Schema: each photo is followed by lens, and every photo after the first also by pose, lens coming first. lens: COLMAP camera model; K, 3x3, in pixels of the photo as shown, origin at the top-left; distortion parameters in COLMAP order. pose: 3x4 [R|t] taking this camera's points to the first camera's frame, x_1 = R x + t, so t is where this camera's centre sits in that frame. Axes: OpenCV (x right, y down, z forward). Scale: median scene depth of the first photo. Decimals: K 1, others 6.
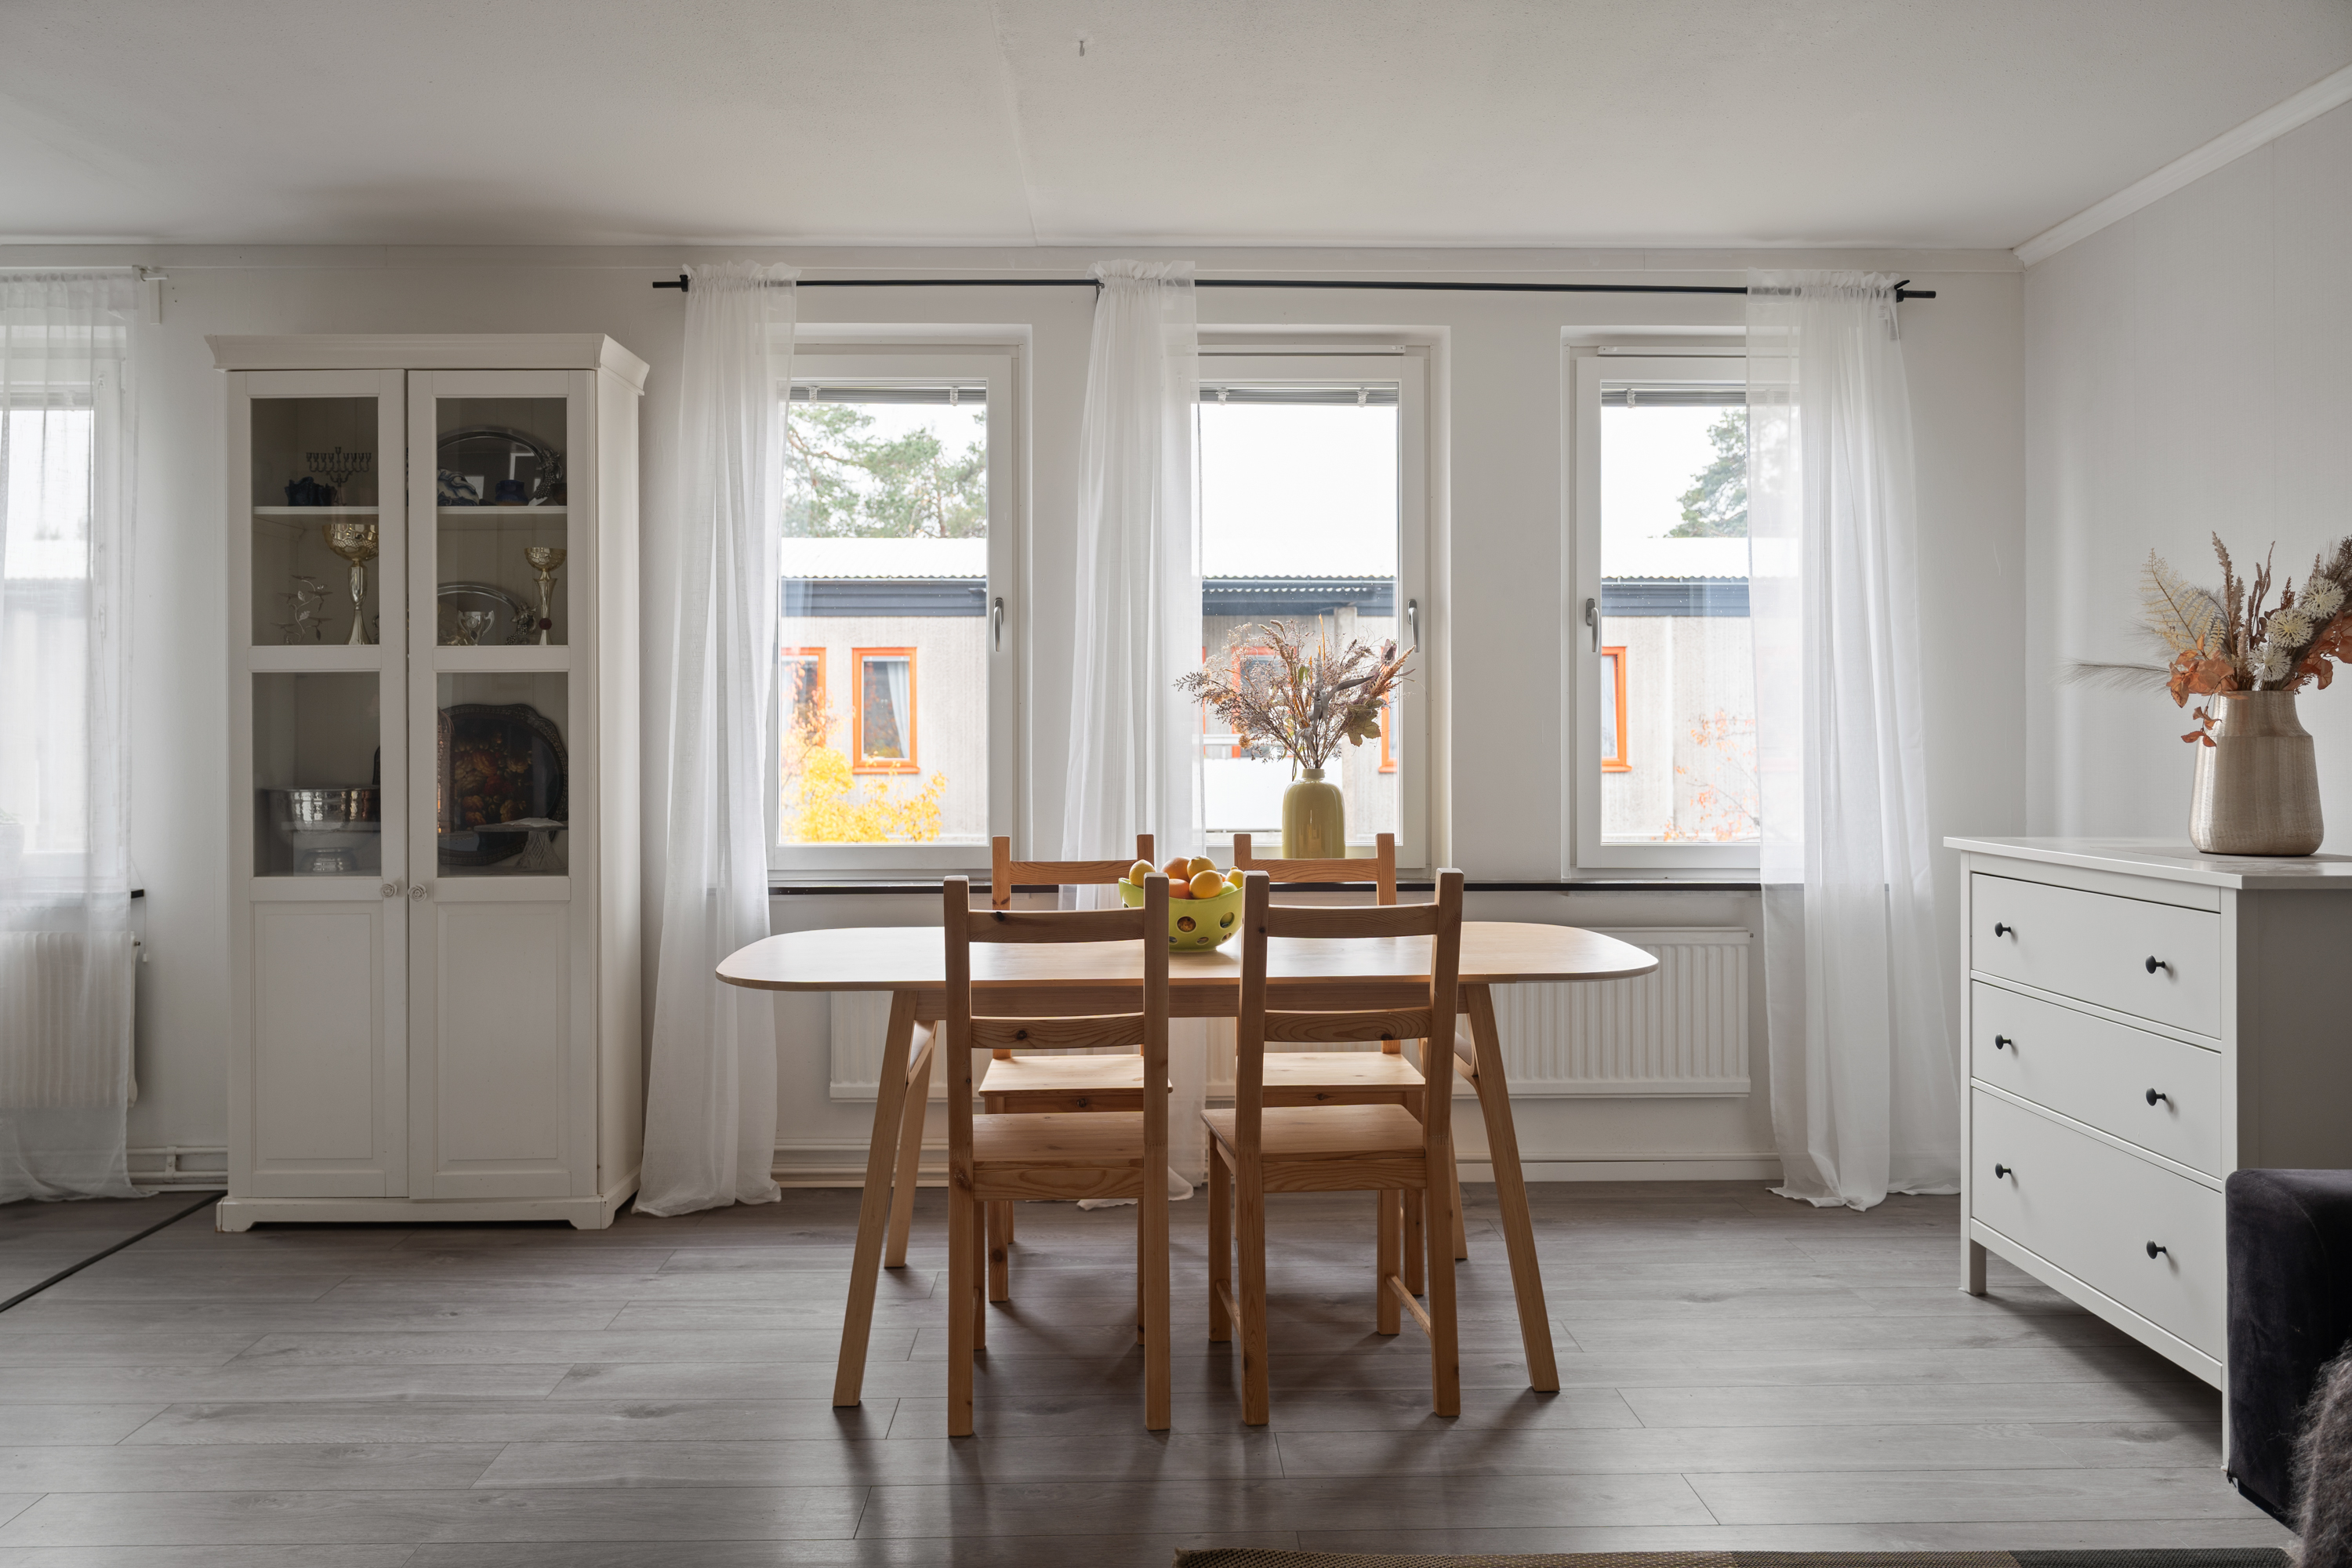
lens RADIAL K [[1842.0, 0, 1160.8], [0, 1842.0, 723.6], [0, 0, 1]] dist [-0.006835, 0.009272]
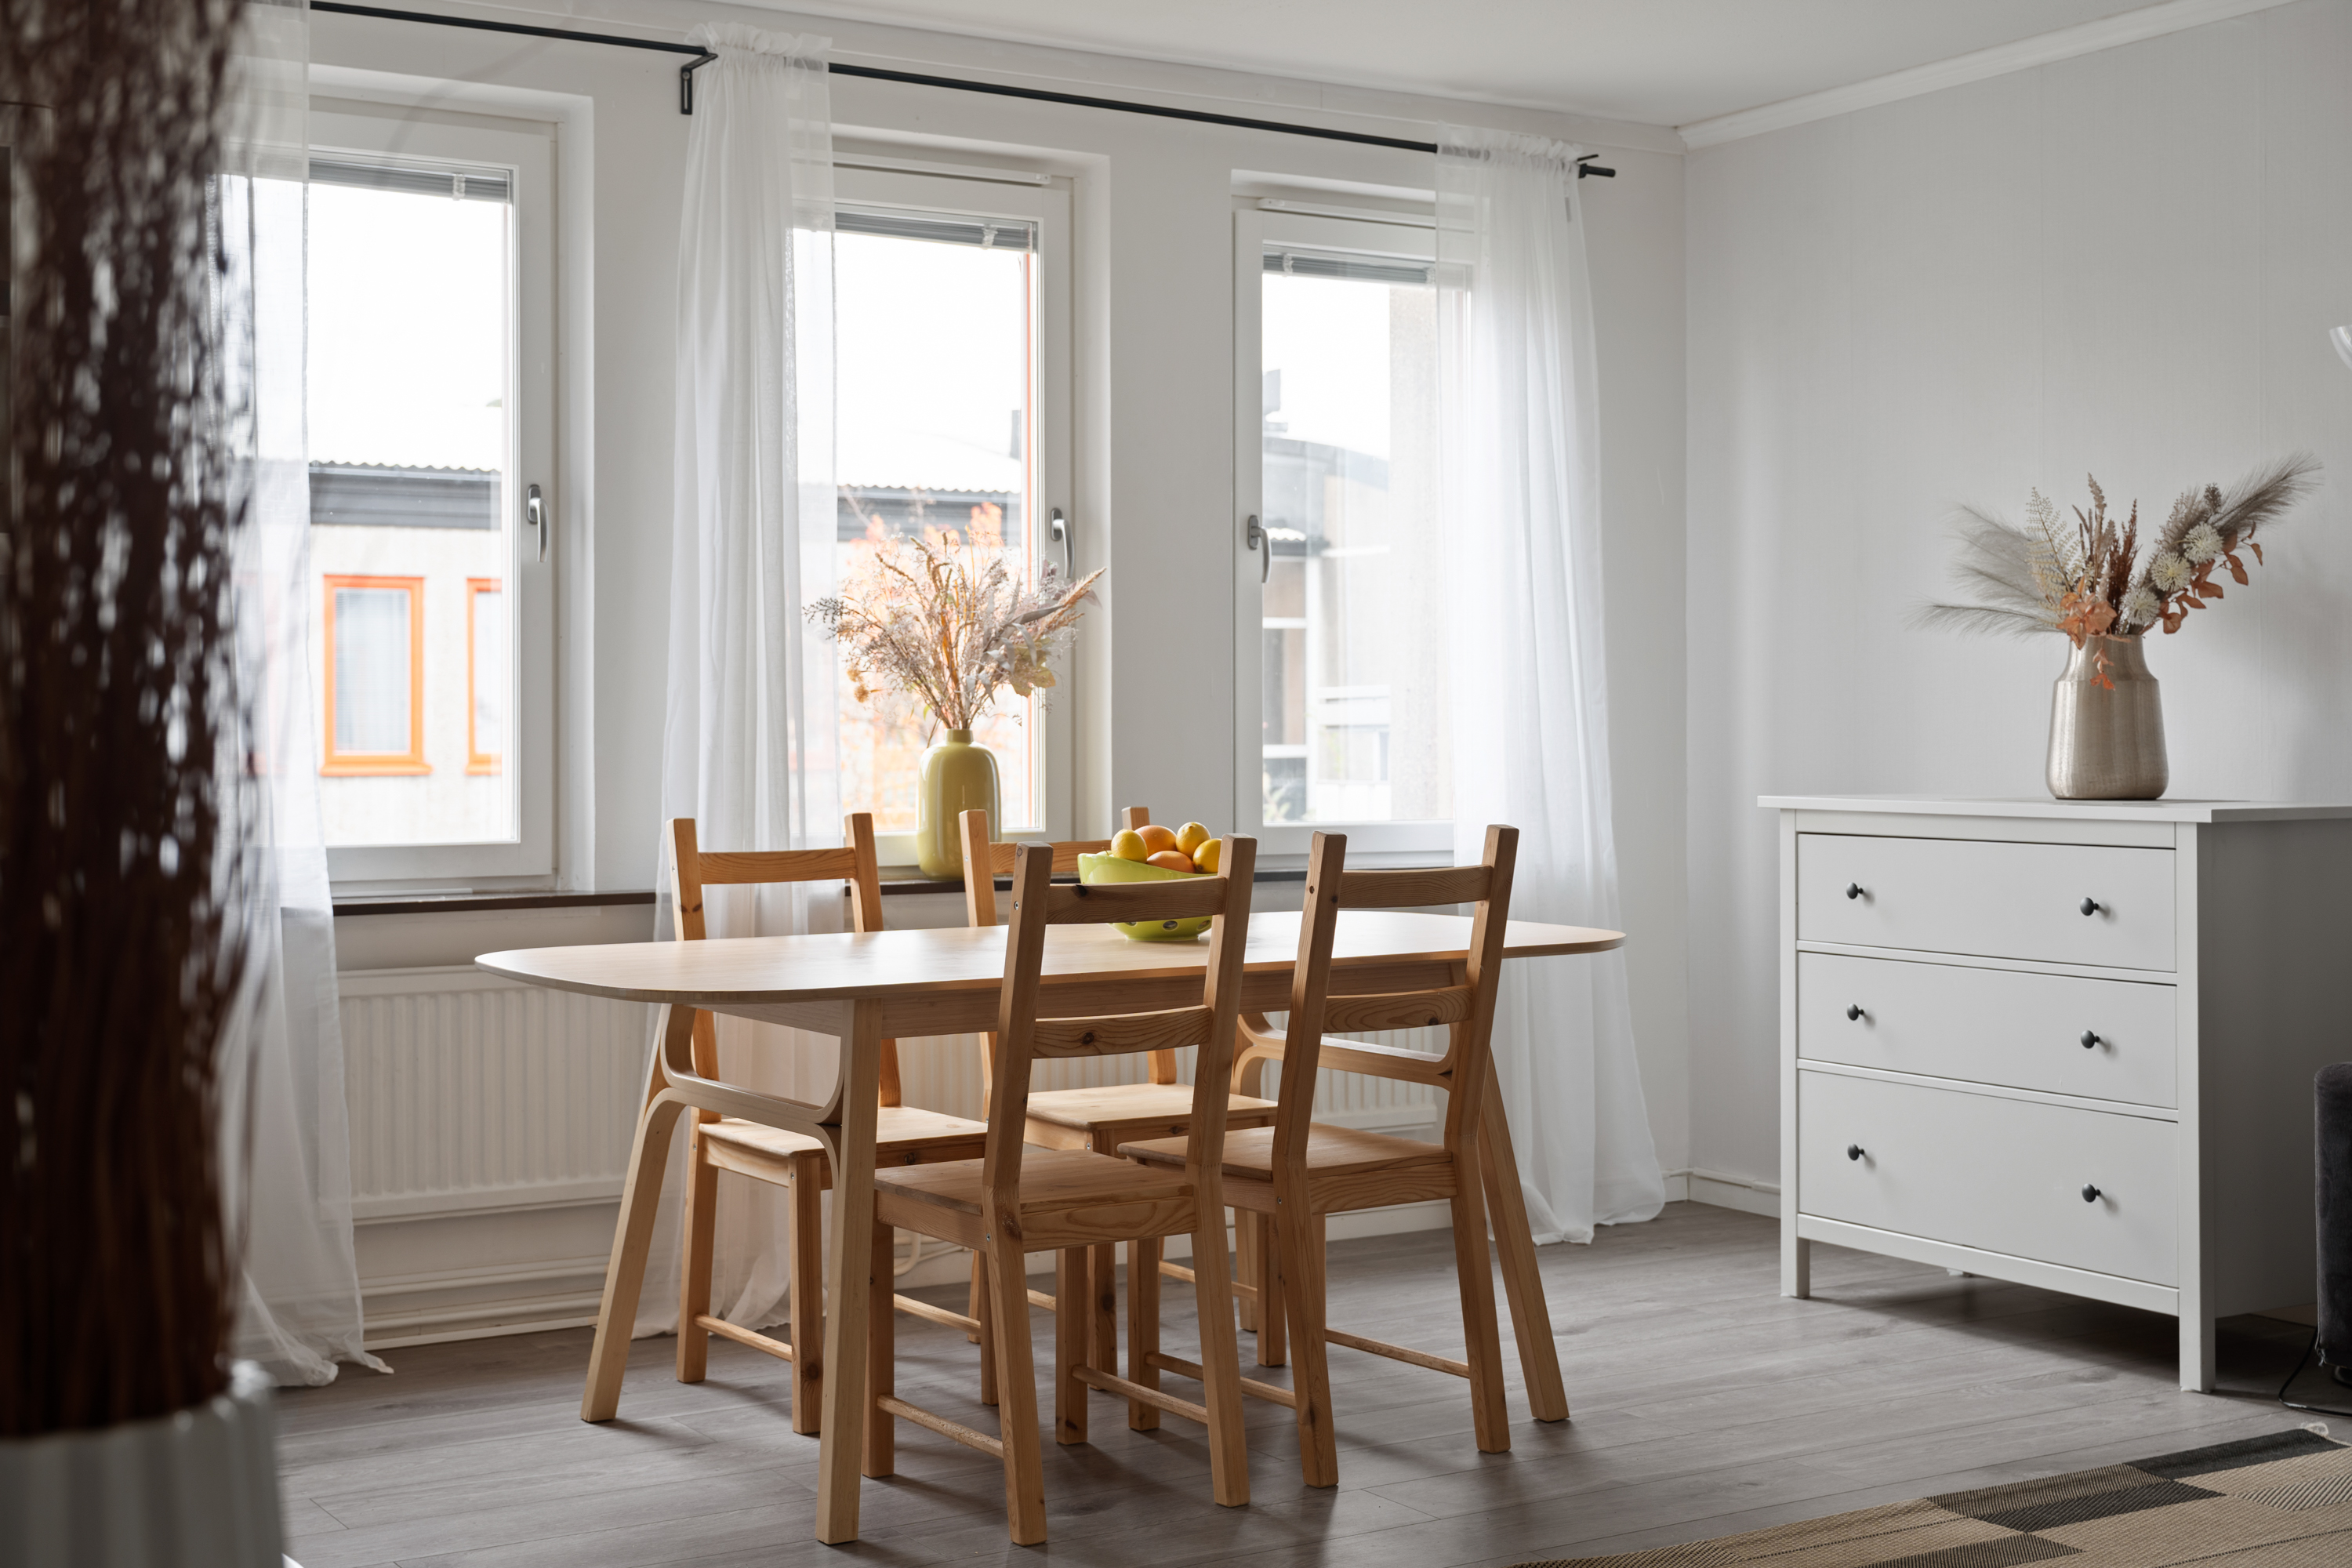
lens RADIAL K [[3021.8, 0, 1154.4], [0, 3021.8, 692.6], [0, 0, 1]] dist [0.020419, 0.000000]
pose [[0.862358, 0.004495, 0.506279, -0.499645], [-0.001709, 0.999981, -0.005967, 0.017722], [-0.506296, 0.004280, 0.862349, -0.108383]]
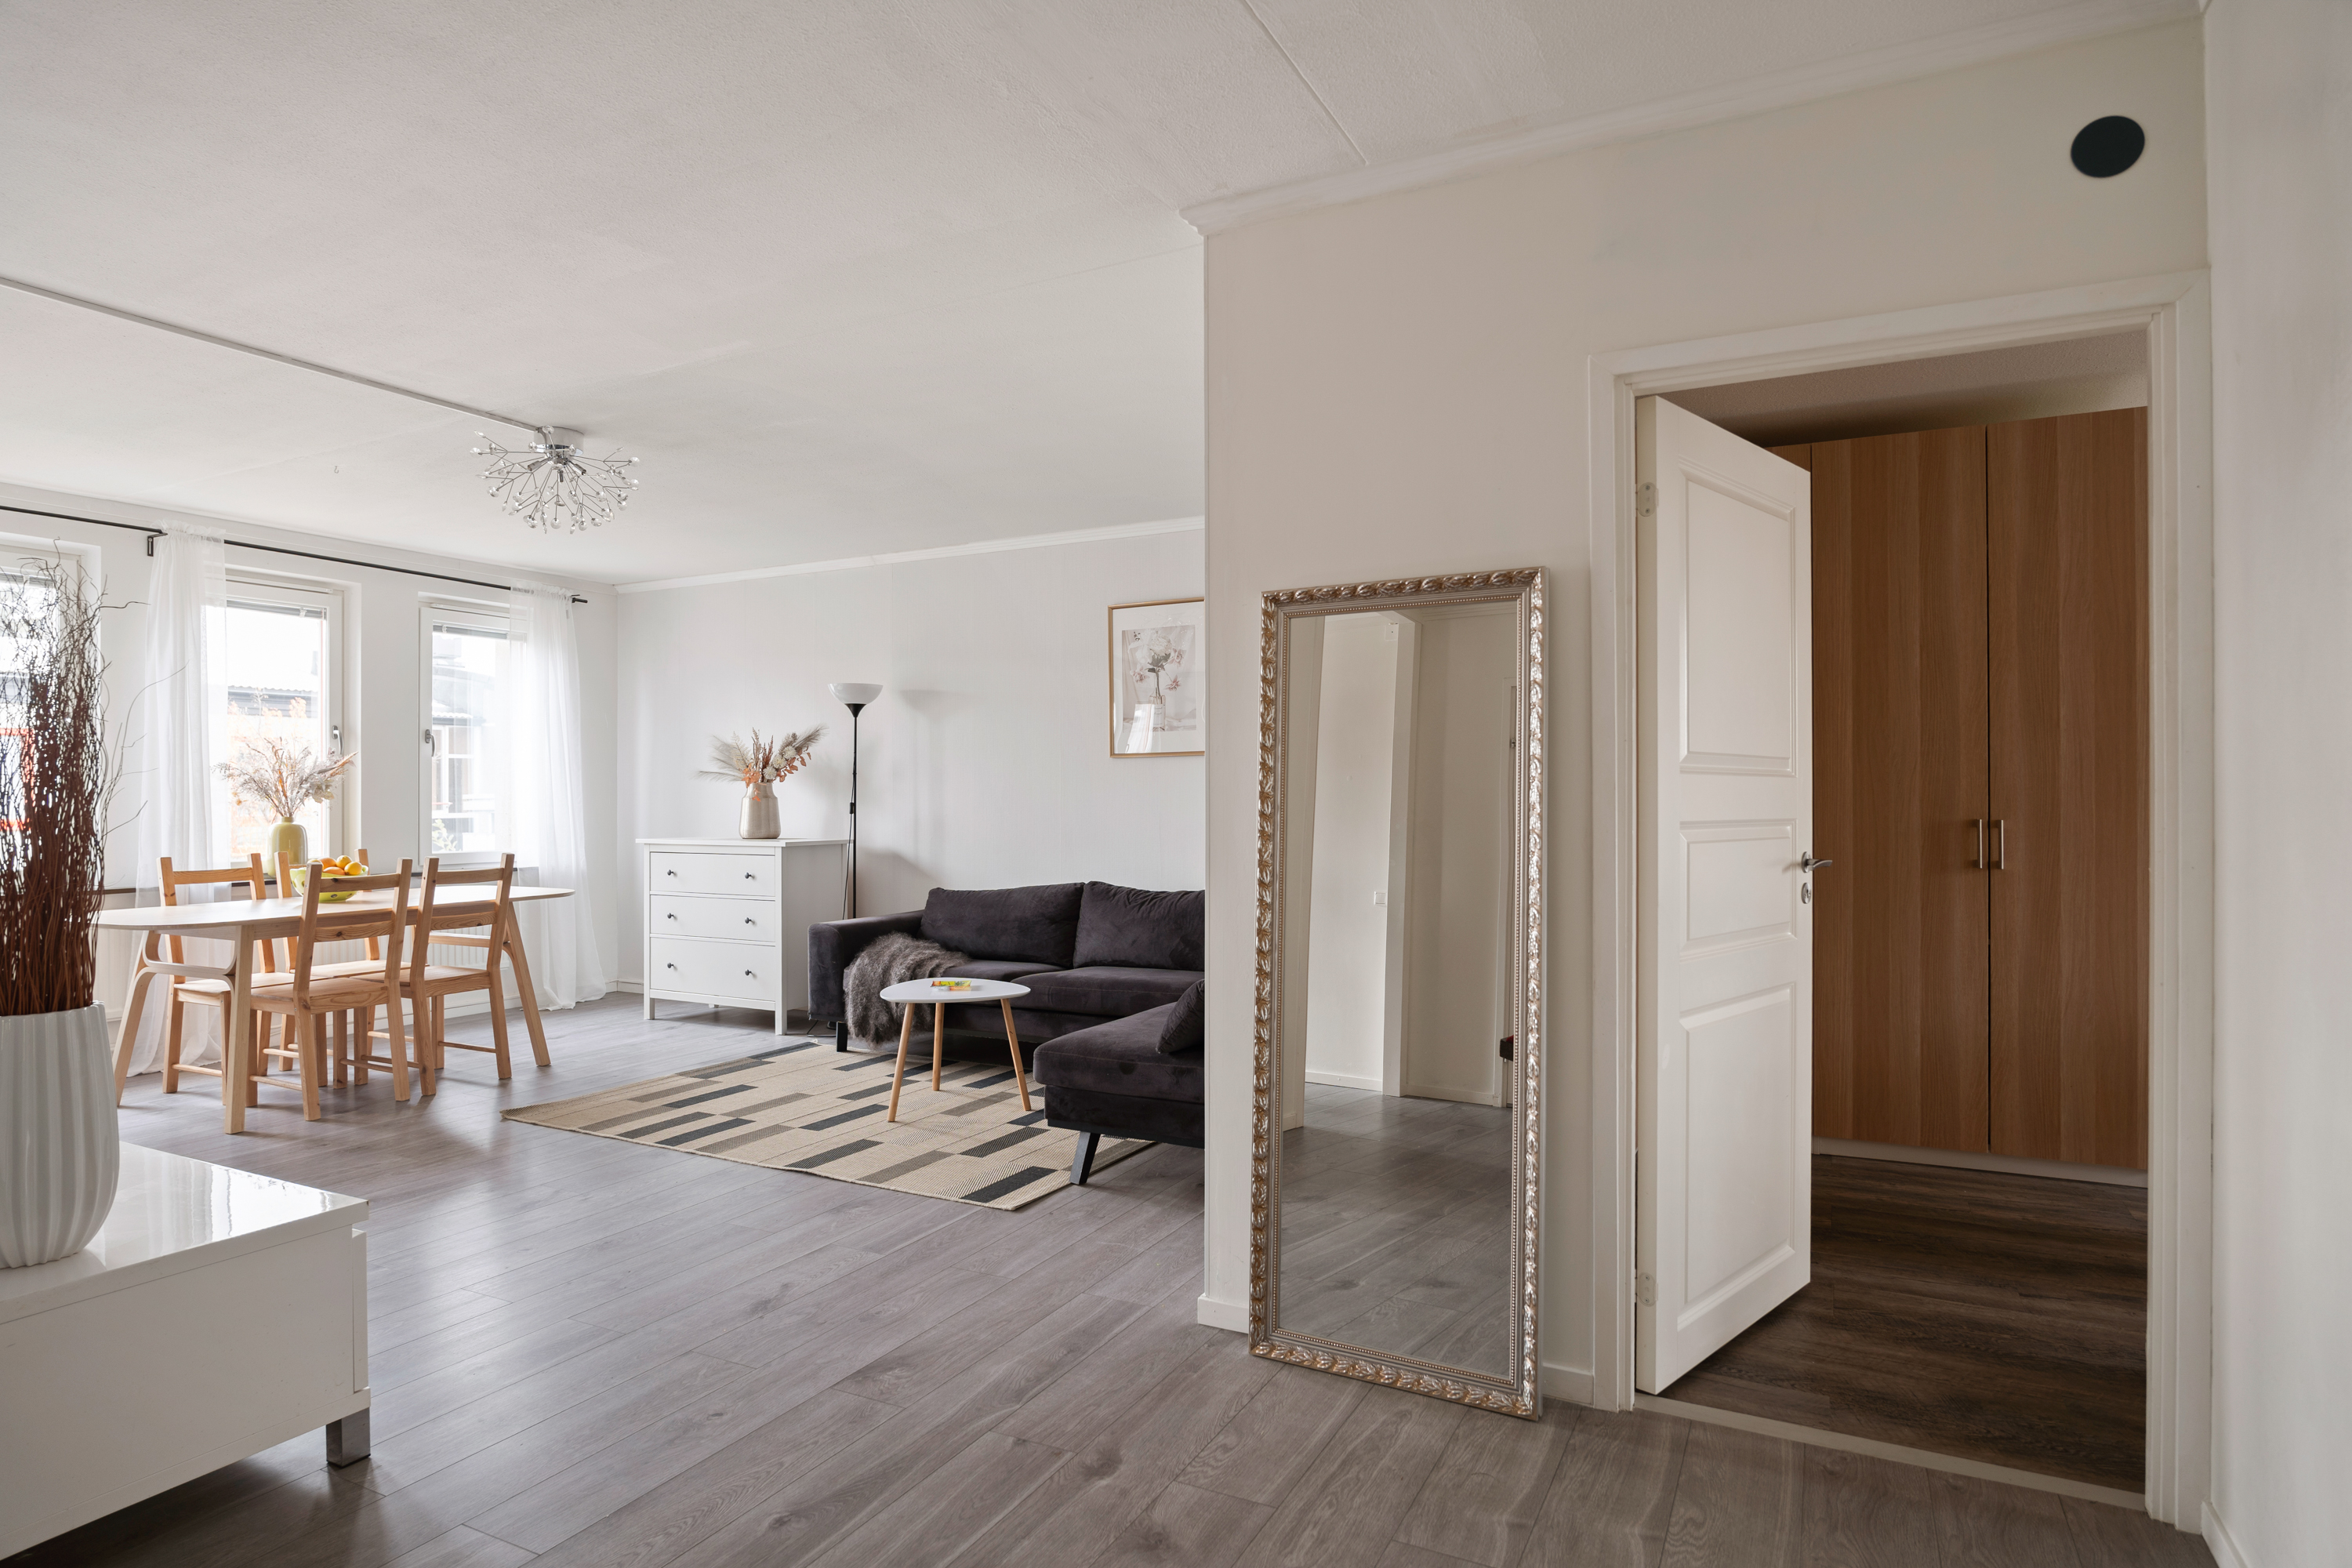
lens RADIAL K [[1300.5, 0, 1180.5], [0, 1300.5, 792.7], [0, 0, 1]] dist [-0.019907, 0.004331]
pose [[0.474372, 0.003580, 0.880317, -0.657719], [-0.003858, 0.999991, -0.001988, -0.000100], [-0.880316, -0.002453, 0.474381, -0.406078]]
